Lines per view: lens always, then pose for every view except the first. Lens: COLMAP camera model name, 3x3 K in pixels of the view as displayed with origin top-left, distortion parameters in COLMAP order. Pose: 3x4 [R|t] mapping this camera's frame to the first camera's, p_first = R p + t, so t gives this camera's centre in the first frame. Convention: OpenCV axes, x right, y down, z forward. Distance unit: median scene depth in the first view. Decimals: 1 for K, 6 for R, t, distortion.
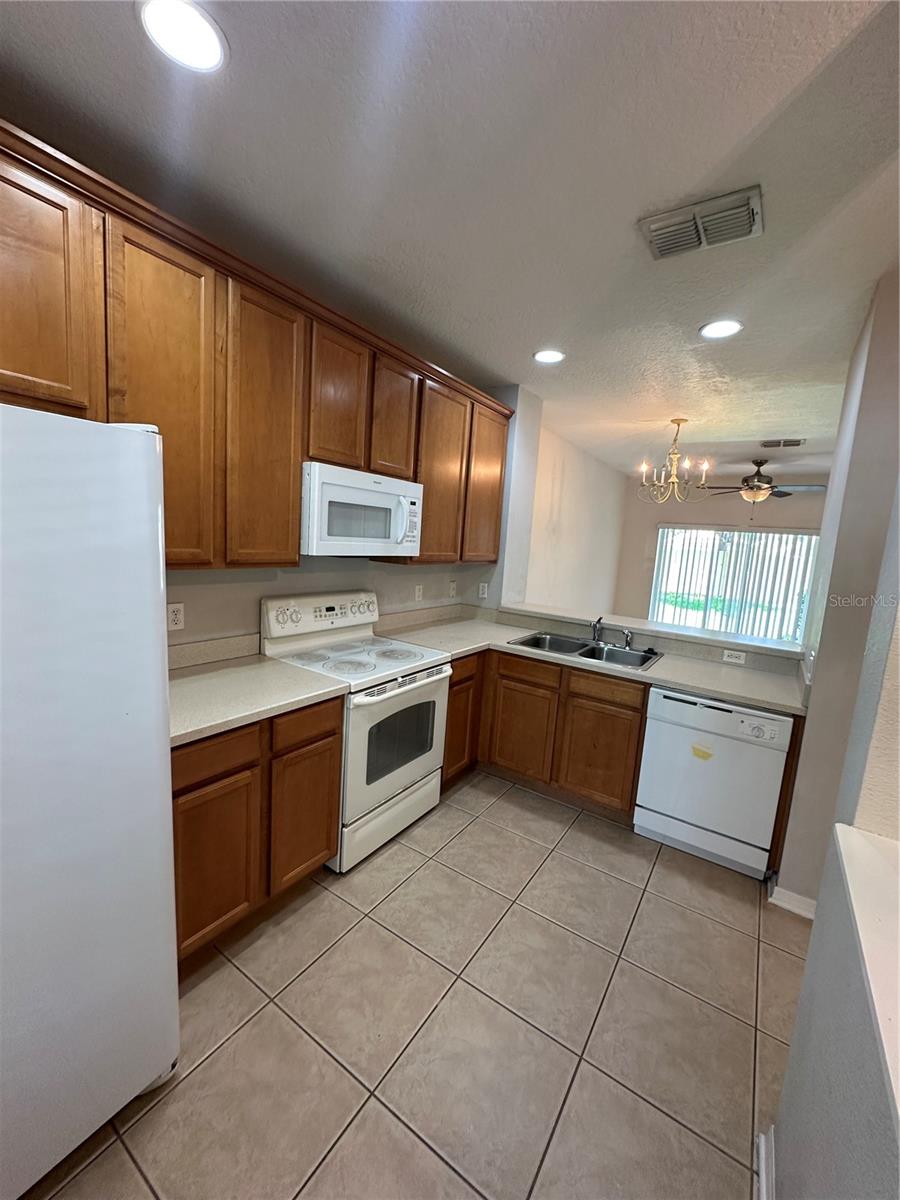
lens RADIAL K [[480.4, 0, 452.7], [0, 480.4, 599.4], [0, 0, 1]] dist [-0.000403, 0.000022]
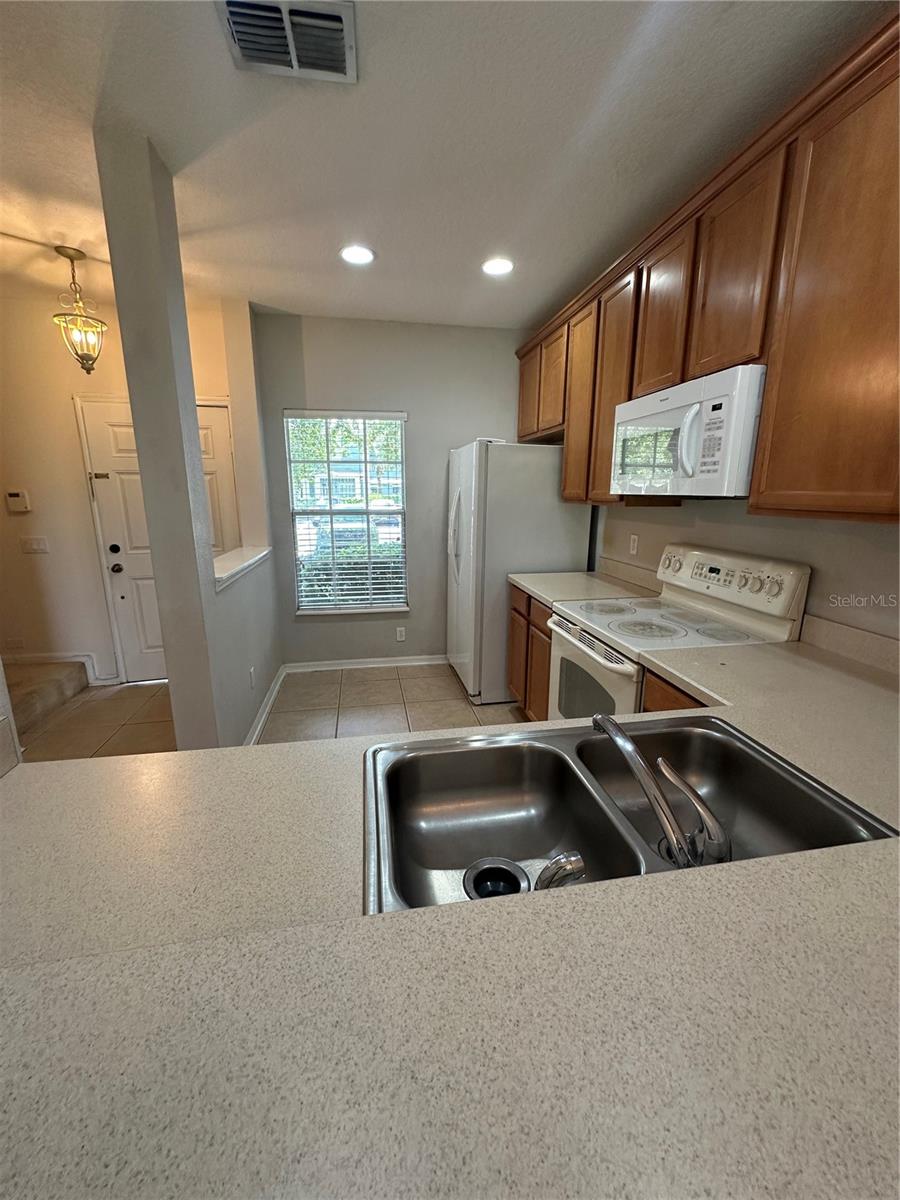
lens RADIAL K [[480.4, 0, 451.1], [0, 480.4, 600.3], [0, 0, 1]] dist [-0.000403, 0.000022]
pose [[-0.723990, 0.085858, -0.684447, 0.586416], [-0.139161, 0.953644, 0.266828, -0.081313], [0.675628, 0.288429, -0.678481, 1.235424]]
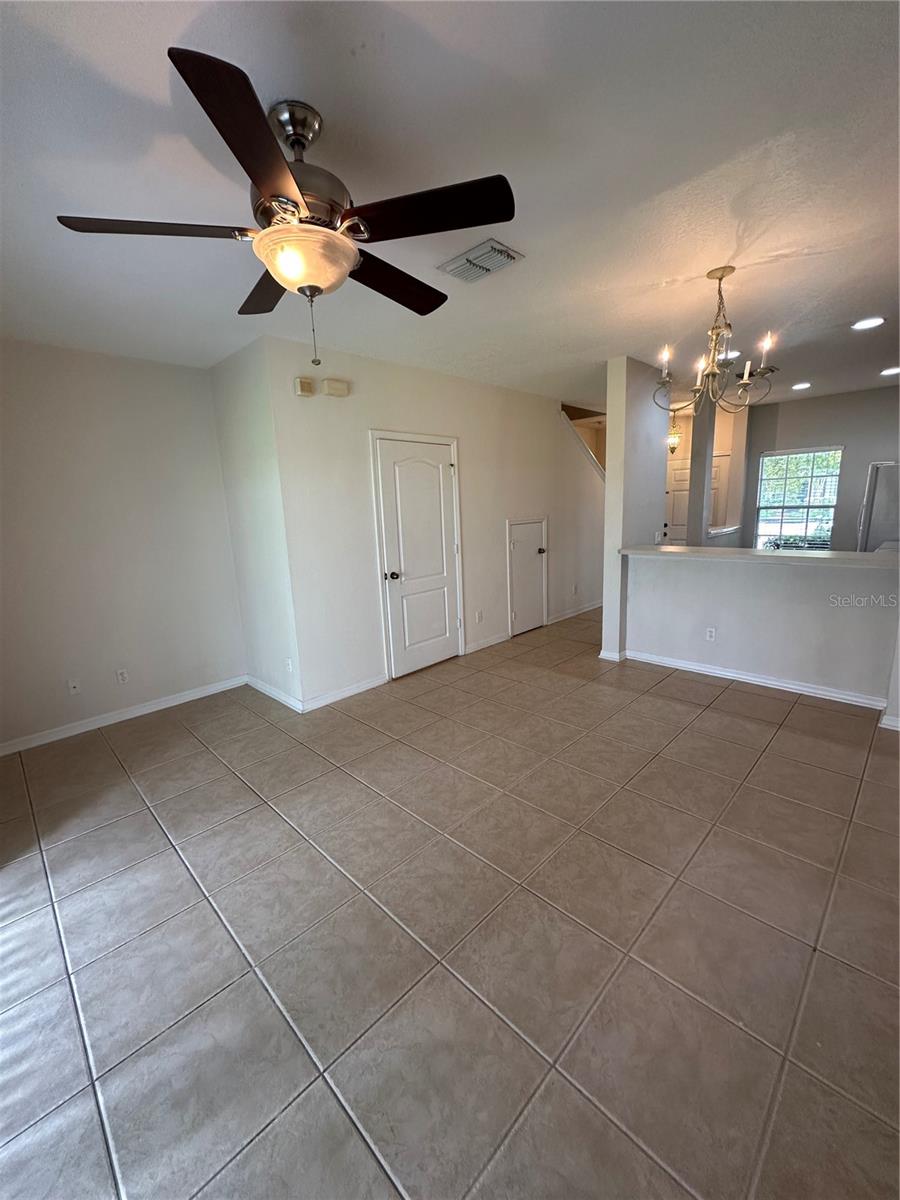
lens RADIAL K [[480.4, 0, 454.4], [0, 480.4, 599.1], [0, 0, 1]] dist [-0.000403, 0.000022]
pose [[-0.981820, -0.055205, 0.181608, 0.793837], [0.009724, 0.940889, 0.338576, -0.186979], [-0.189564, 0.334187, -0.923247, 1.925370]]
